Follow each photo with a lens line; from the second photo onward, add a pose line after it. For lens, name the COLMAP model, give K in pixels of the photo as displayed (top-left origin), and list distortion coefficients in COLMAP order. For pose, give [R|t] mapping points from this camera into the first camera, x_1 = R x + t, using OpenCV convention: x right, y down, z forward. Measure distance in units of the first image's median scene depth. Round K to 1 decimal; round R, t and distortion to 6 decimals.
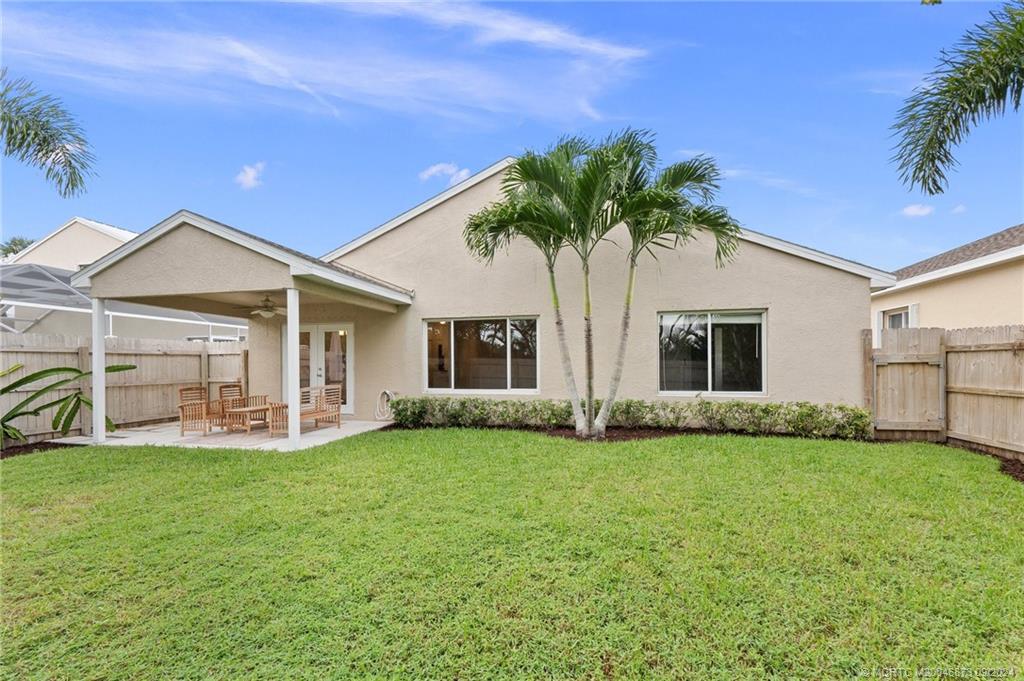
lens RADIAL K [[435.2, 0, 514.5], [0, 435.2, 353.2], [0, 0, 1]] dist [0.001257, 0.000133]
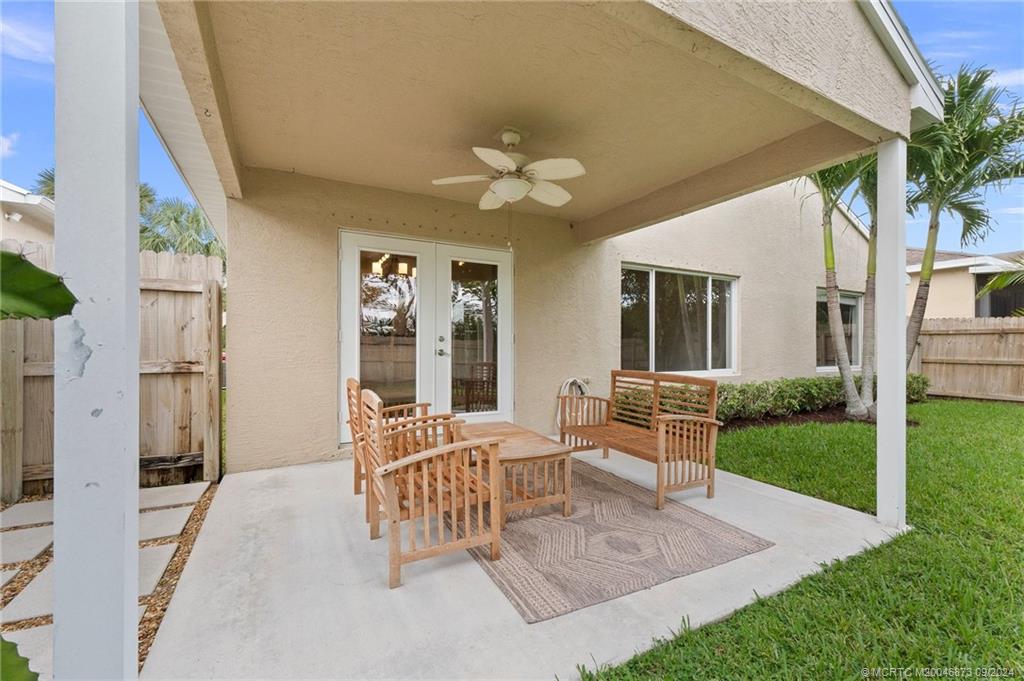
lens RADIAL K [[435.2, 0, 514.5], [0, 435.2, 353.2], [0, 0, 1]] dist [0.001257, 0.000133]
pose [[0.782951, 0.002105, 0.622079, -0.748966], [-0.017640, 0.999667, 0.018819, 0.045136], [-0.621833, -0.025708, 0.782728, 0.616206]]
